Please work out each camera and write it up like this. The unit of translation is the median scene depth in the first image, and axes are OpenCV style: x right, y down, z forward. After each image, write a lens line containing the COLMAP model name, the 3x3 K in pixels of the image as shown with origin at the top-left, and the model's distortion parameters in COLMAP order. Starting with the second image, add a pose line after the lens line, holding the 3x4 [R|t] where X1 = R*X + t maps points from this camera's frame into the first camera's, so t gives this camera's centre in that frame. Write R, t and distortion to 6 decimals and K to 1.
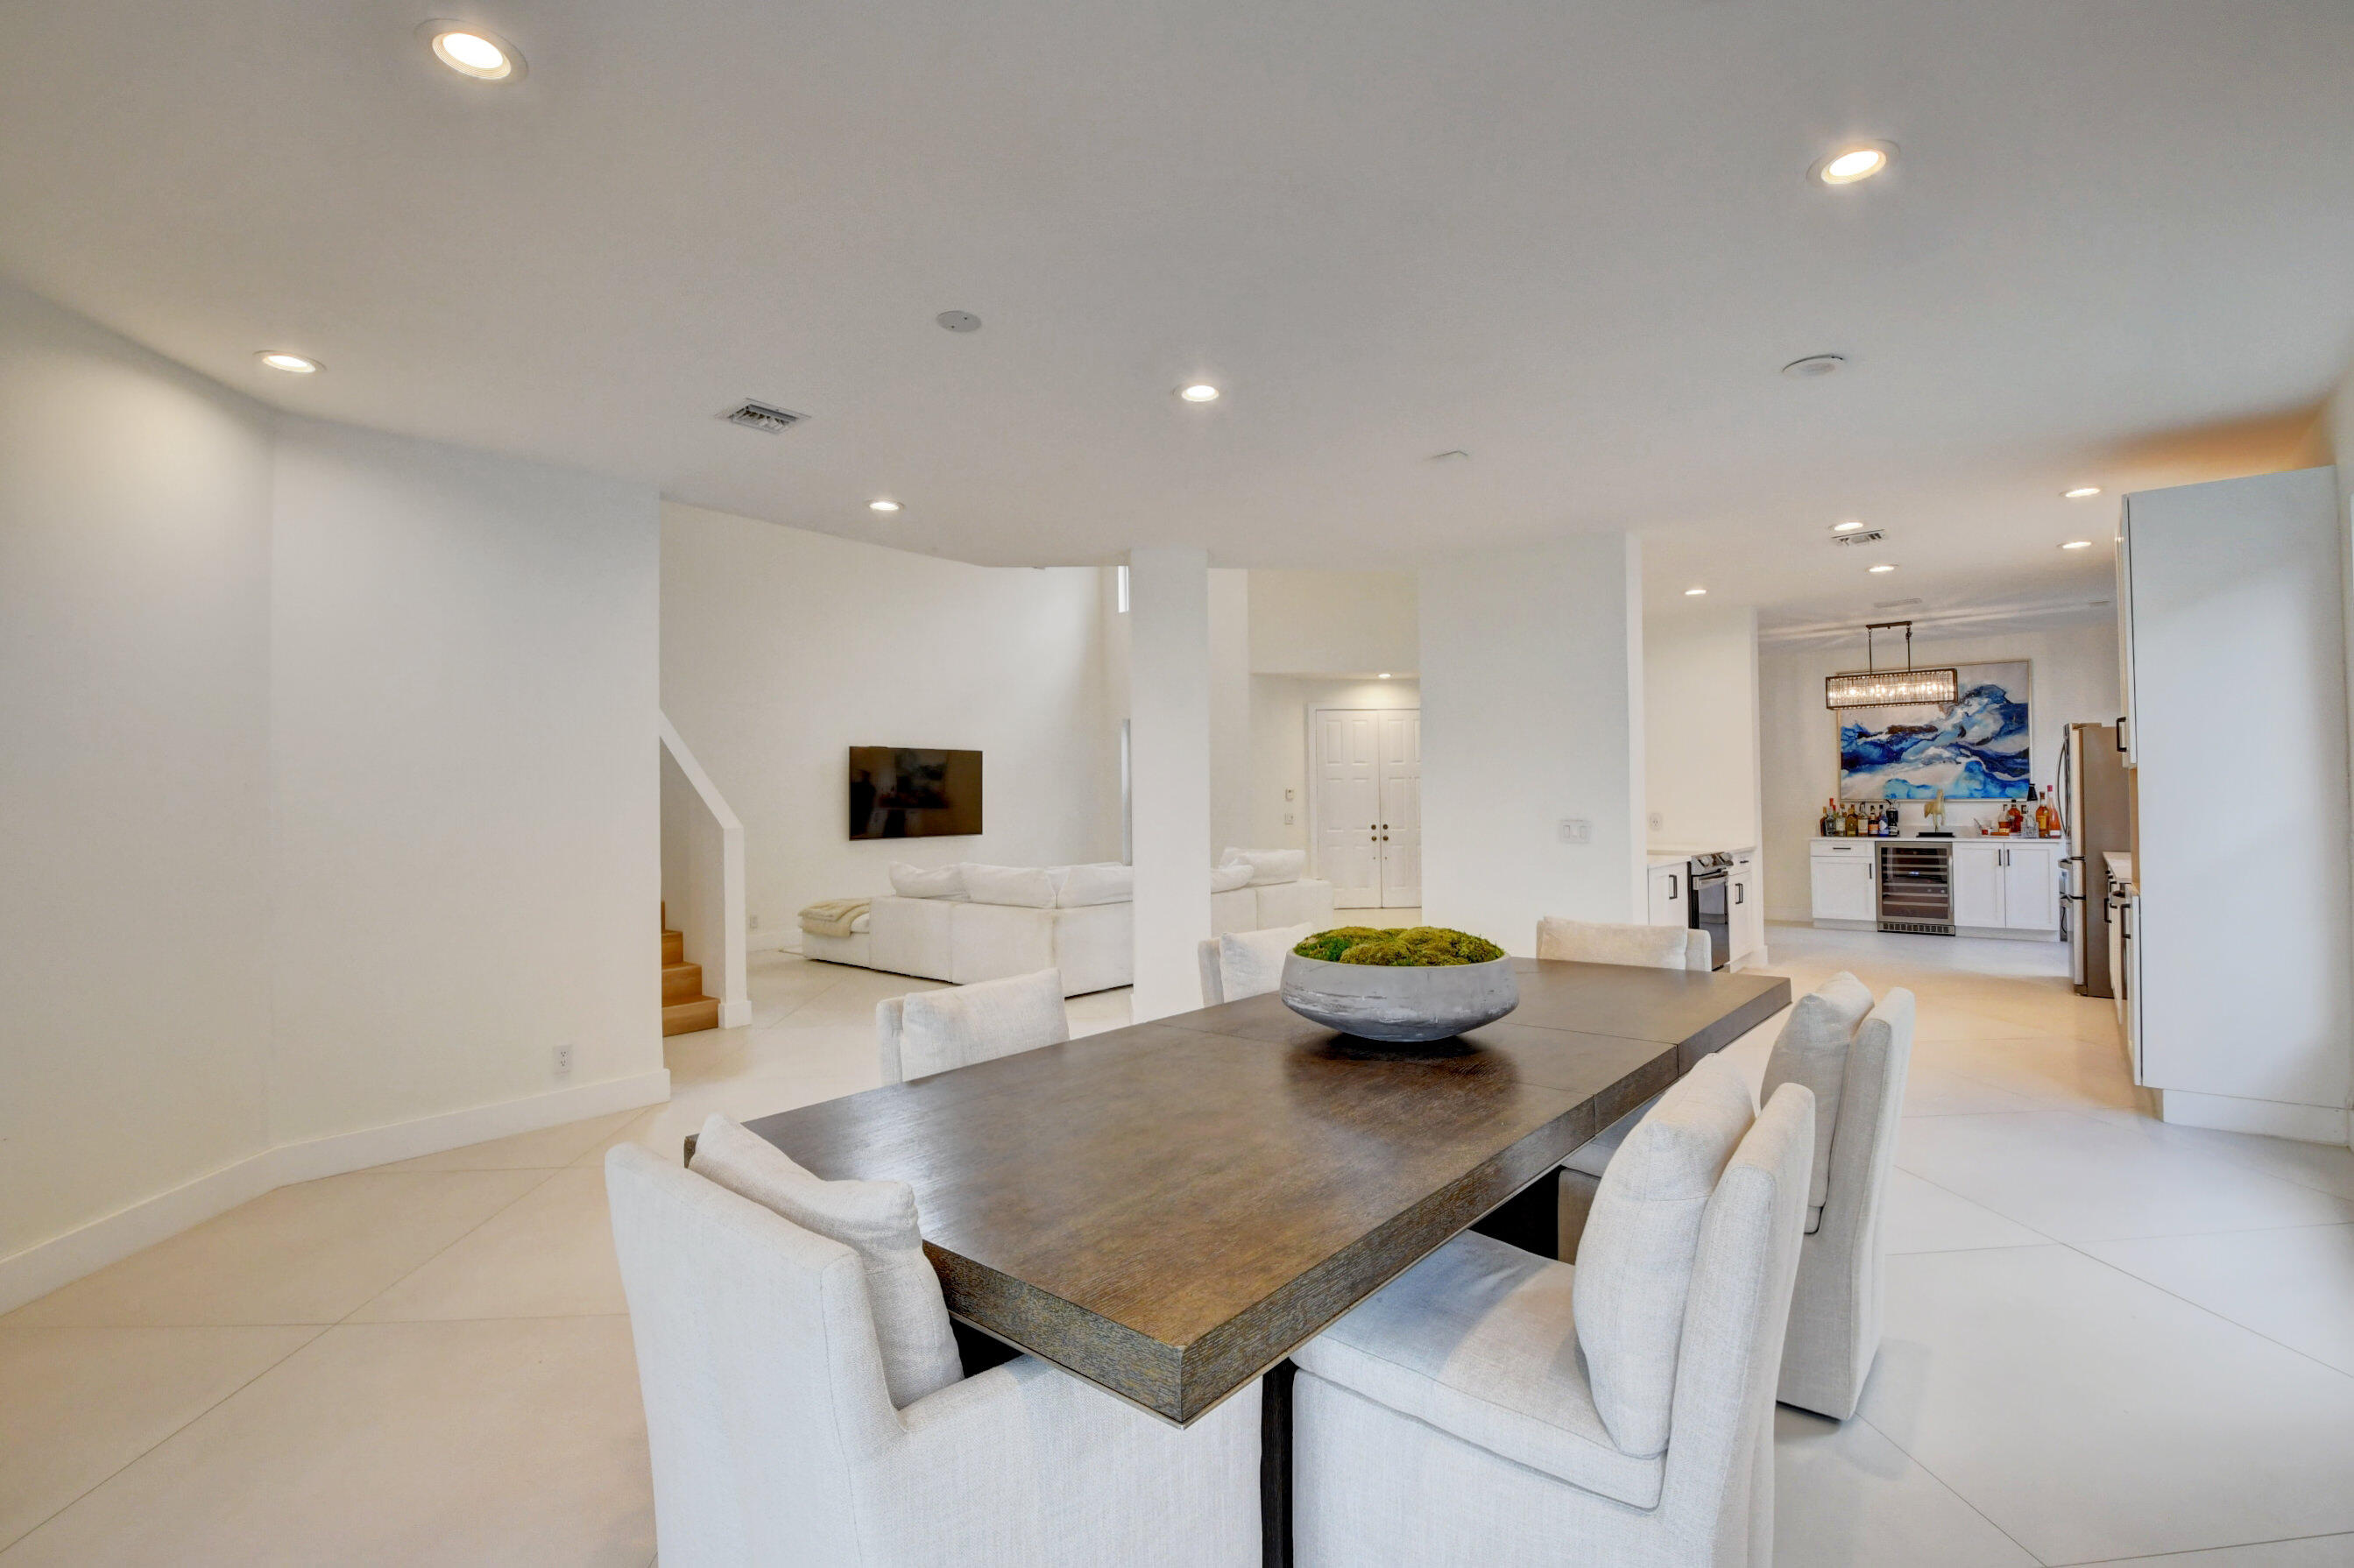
lens RADIAL K [[1055.6, 0, 1169.3], [0, 1055.6, 788.6], [0, 0, 1]] dist [0.010694, -0.007117]
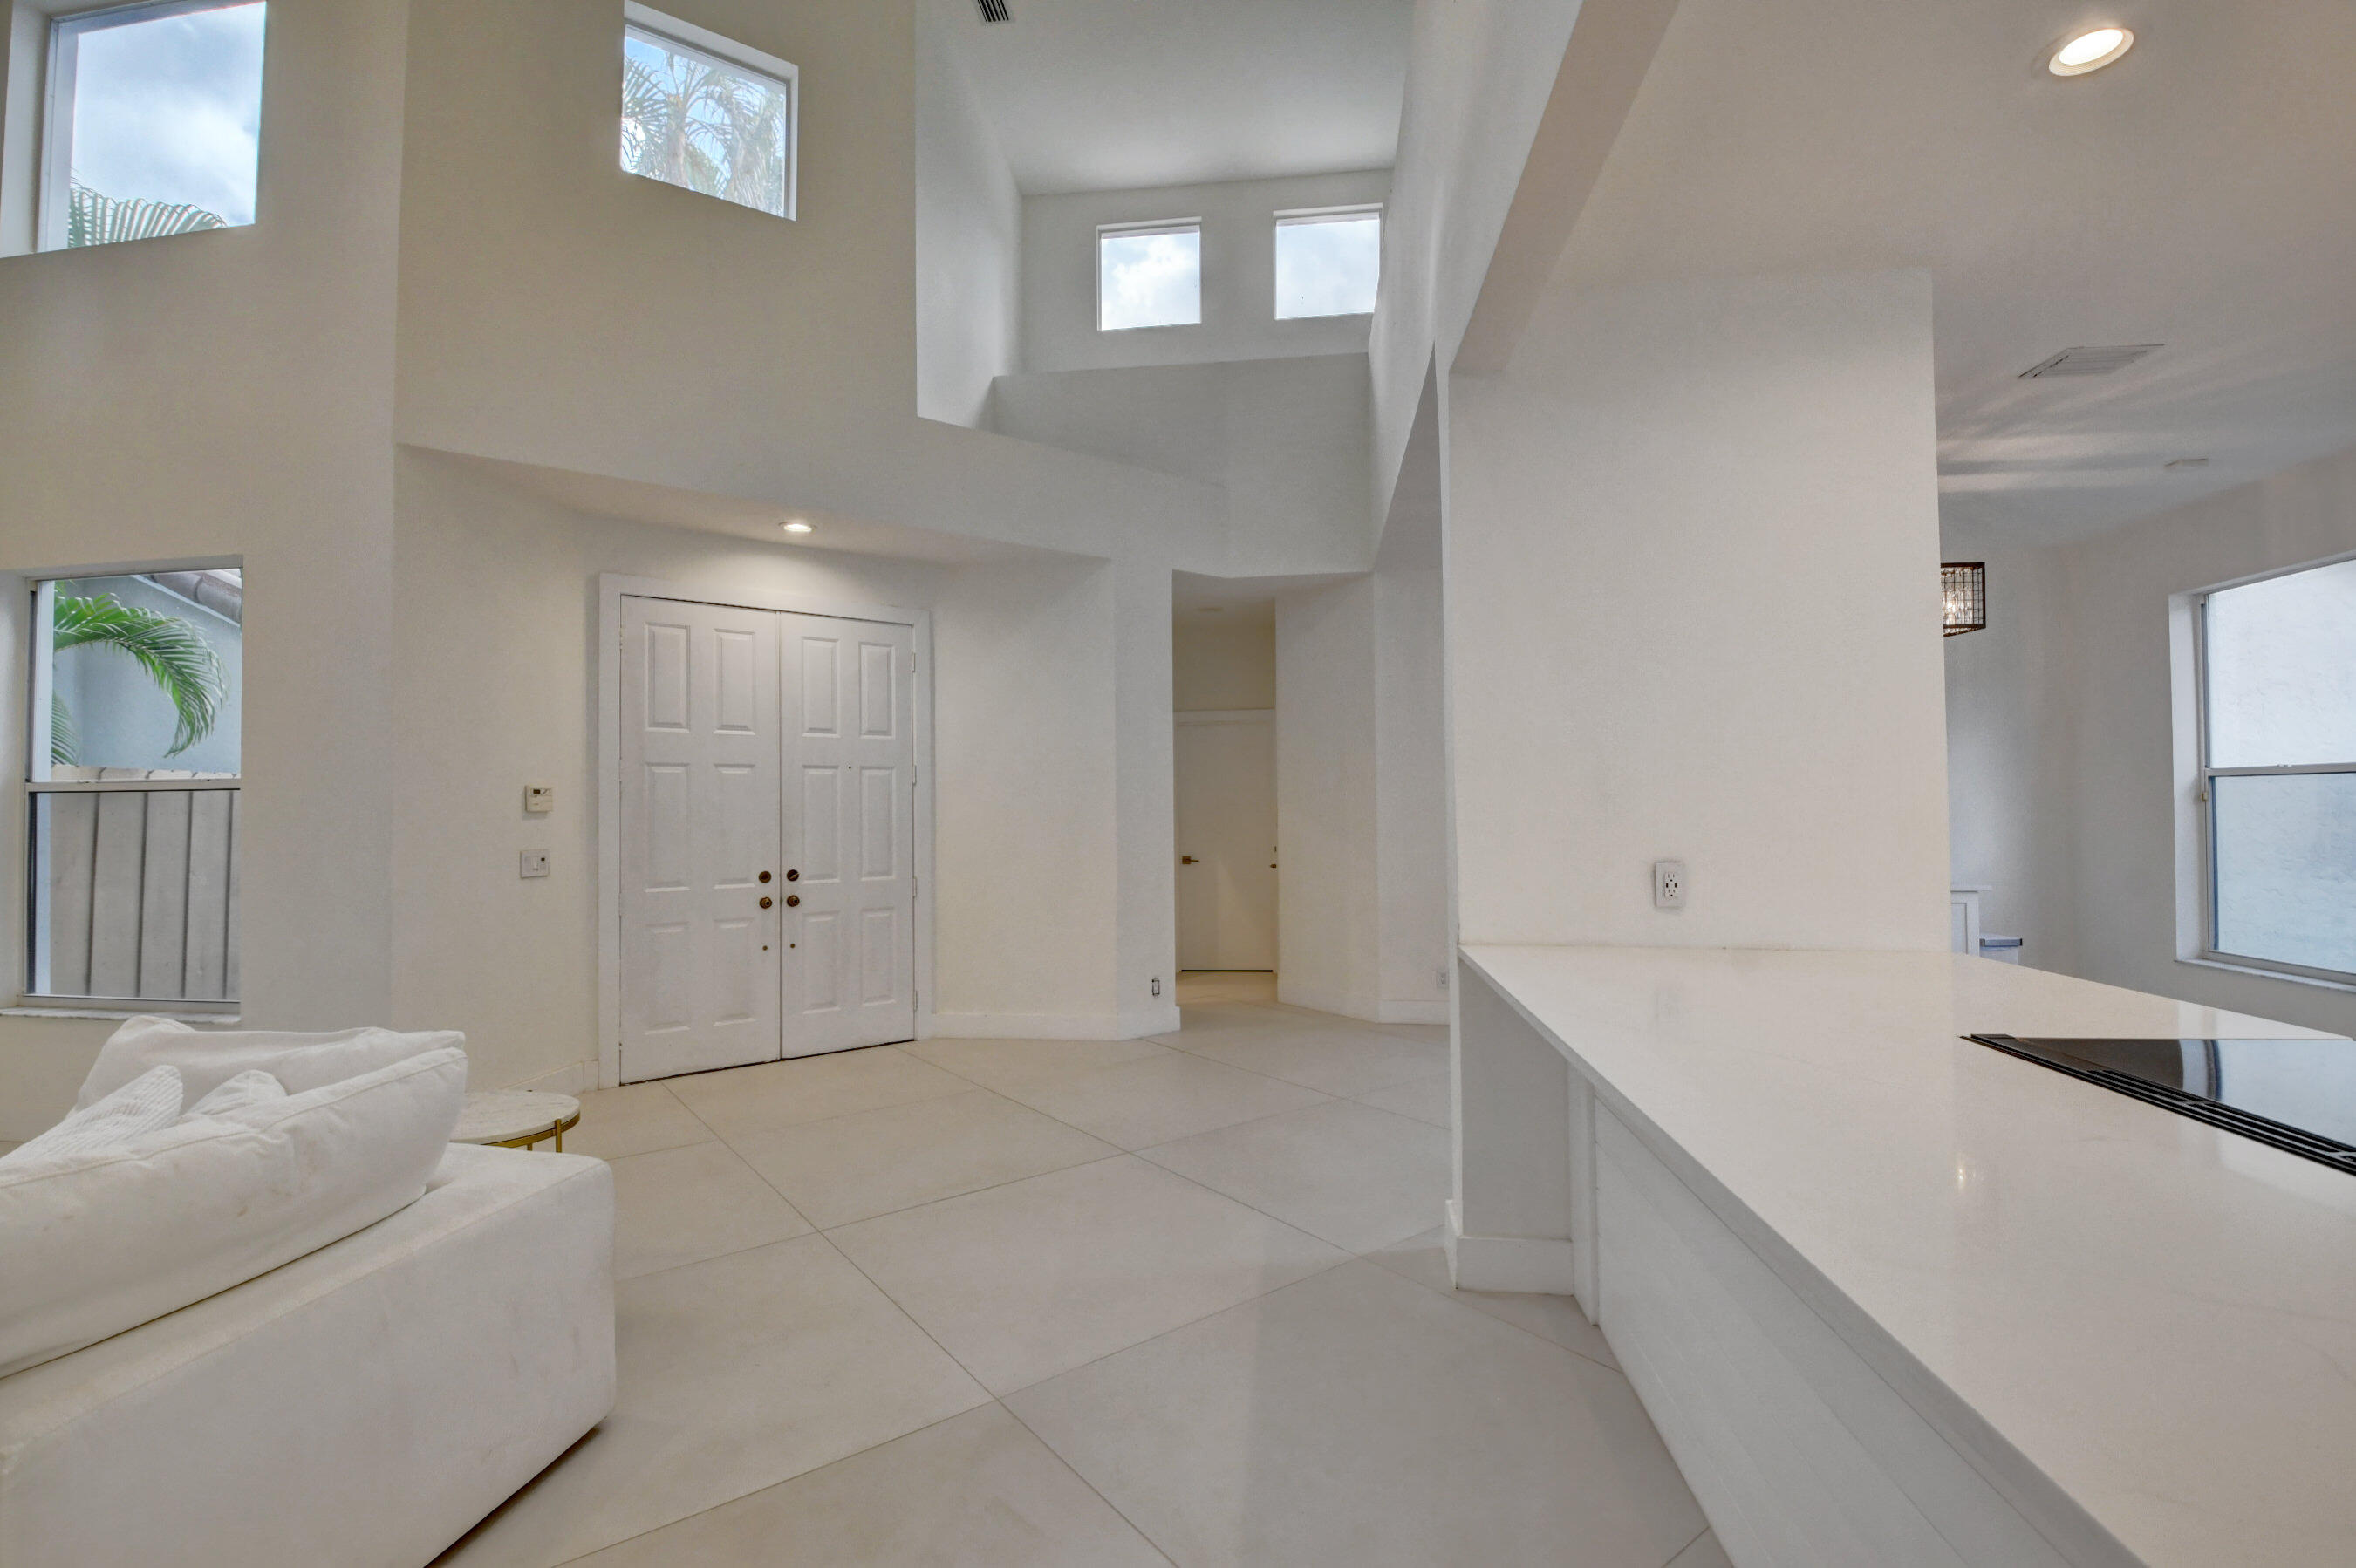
lens RADIAL K [[1056.5, 0, 1168.9], [0, 1056.5, 779.5], [0, 0, 1]] dist [0.010694, -0.007117]
pose [[0.843719, 0.019098, 0.536445, 0.099053], [-0.009726, 0.999747, -0.020295, 0.003379], [-0.536696, 0.011906, 0.843691, 0.541358]]
